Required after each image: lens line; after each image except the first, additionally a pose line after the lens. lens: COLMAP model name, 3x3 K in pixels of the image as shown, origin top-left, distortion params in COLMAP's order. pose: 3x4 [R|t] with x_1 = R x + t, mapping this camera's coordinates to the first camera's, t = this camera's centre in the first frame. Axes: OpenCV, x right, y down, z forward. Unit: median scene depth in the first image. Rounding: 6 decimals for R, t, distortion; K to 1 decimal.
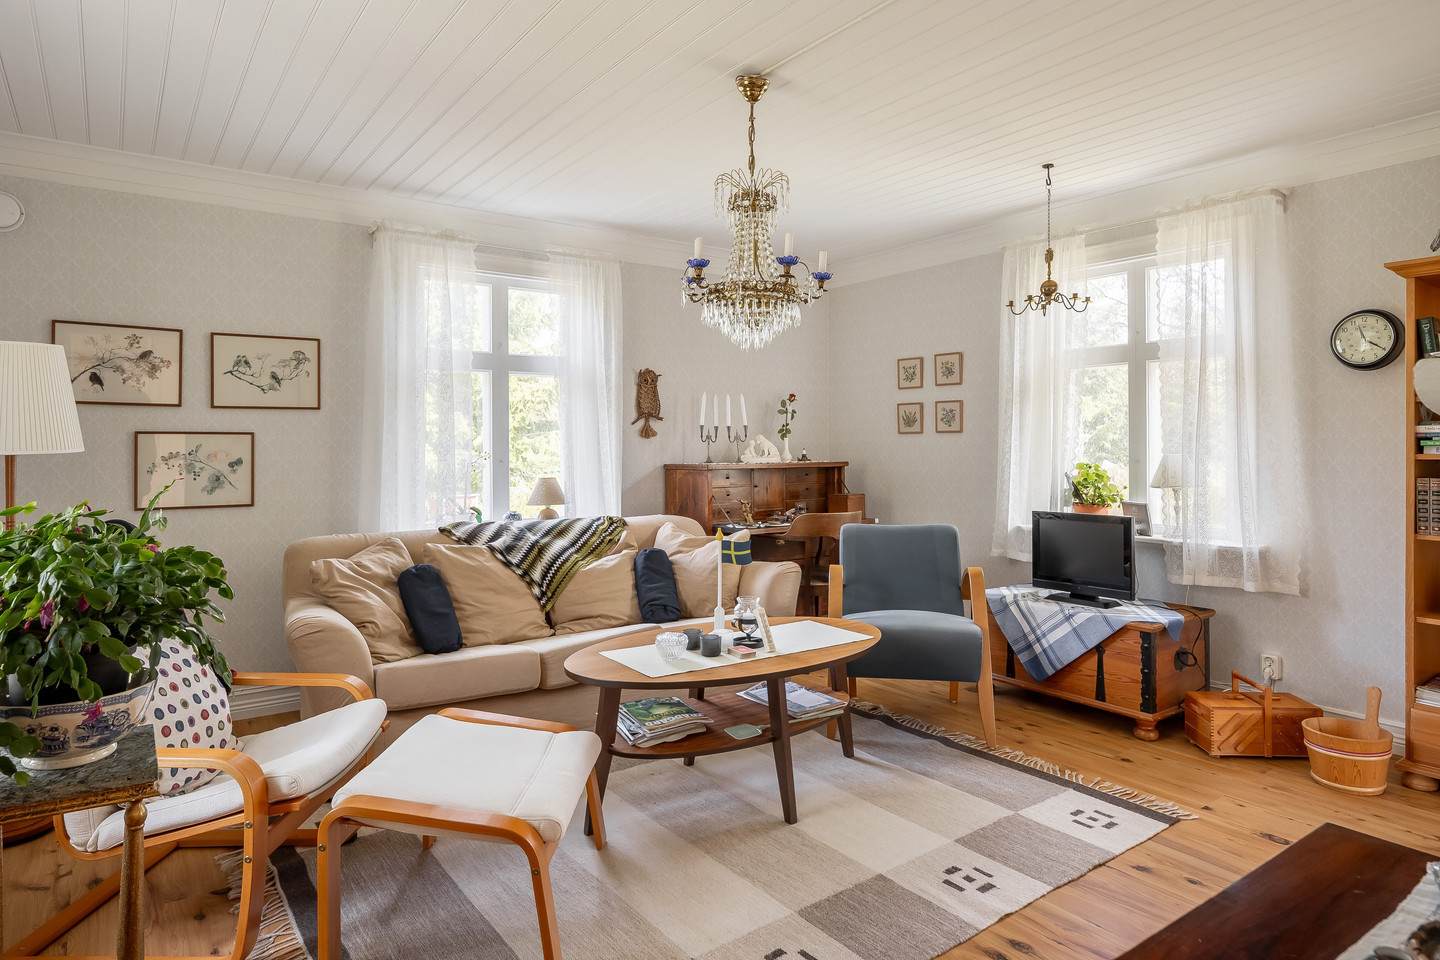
lens RADIAL K [[832.3, 0, 718.9], [0, 832.3, 439.5], [0, 0, 1]] dist [0.014113, -0.000937]
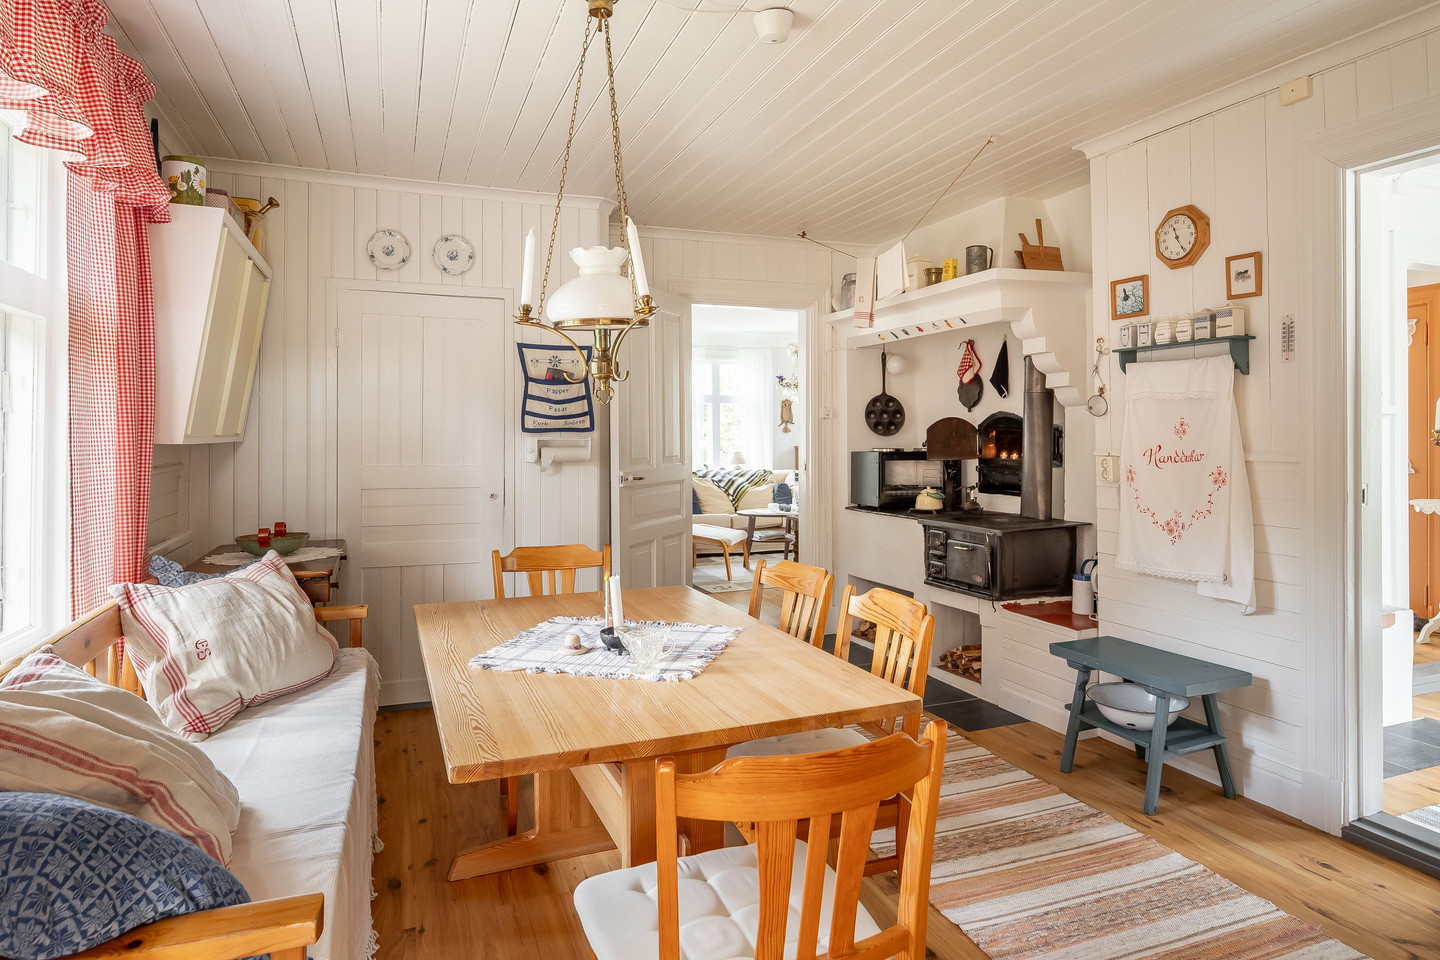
lens RADIAL K [[832.3, 0, 718.9], [0, 832.3, 439.5], [0, 0, 1]] dist [0.014113, -0.000937]
pose [[0.966222, -0.004073, -0.257677, 0.361451], [0.006931, 0.999924, 0.010184, -0.010580], [0.257616, -0.011626, 0.966177, -1.304824]]
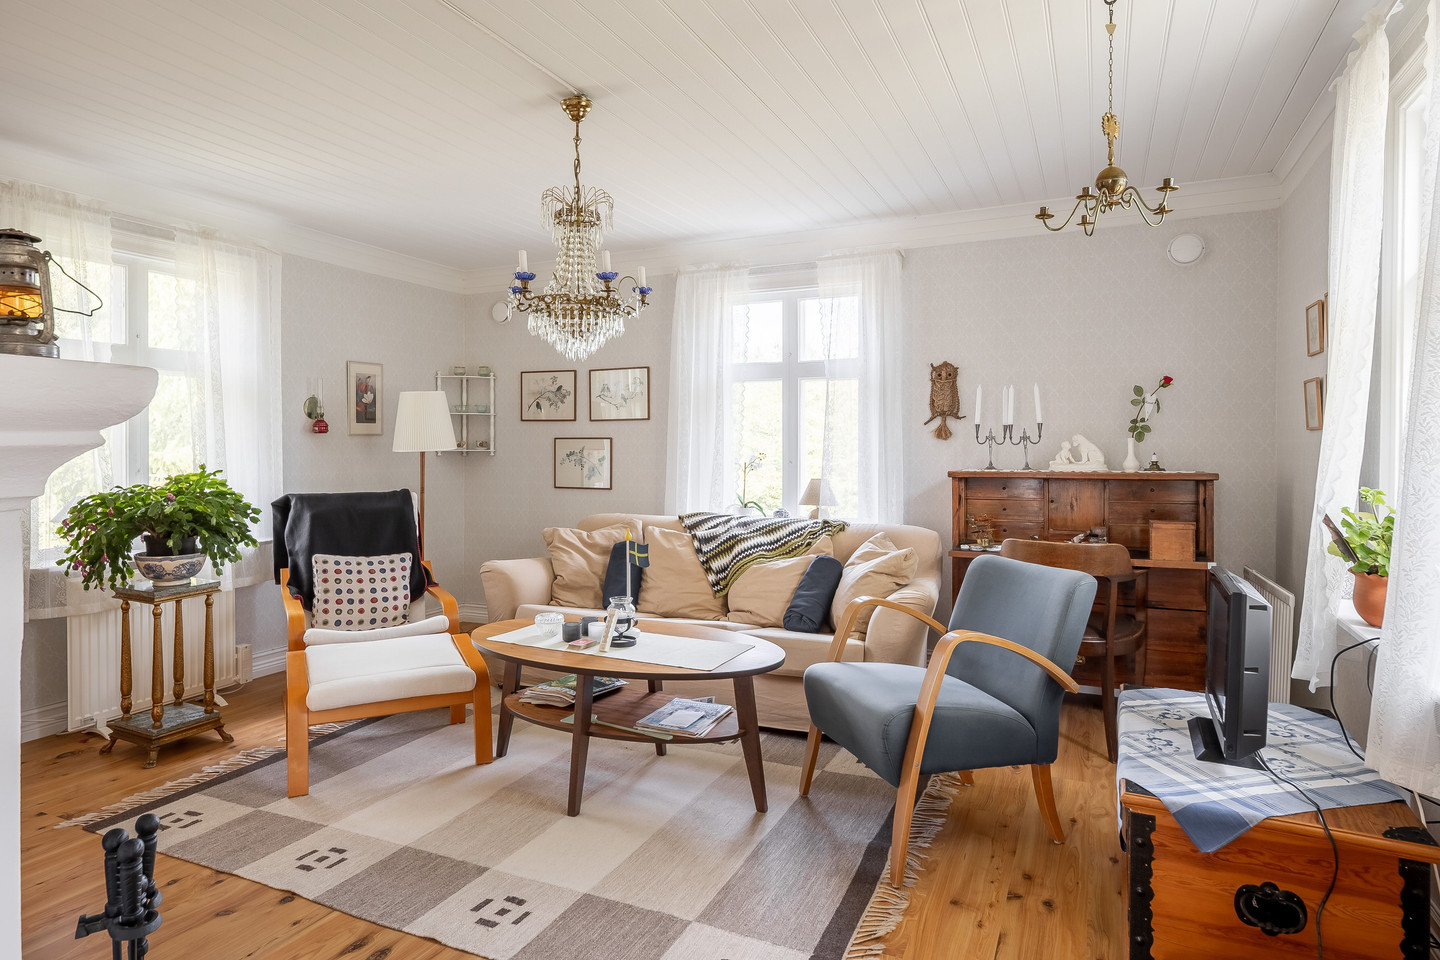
lens RADIAL K [[835.0, 0, 718.1], [0, 835.0, 441.0], [0, 0, 1]] dist [-0.006680, -0.001544]
pose [[0.480760, -0.010682, -0.876787, 0.749177], [-0.002426, 0.999906, -0.013513, 0.015447], [0.876849, 0.008624, 0.480689, 0.474160]]
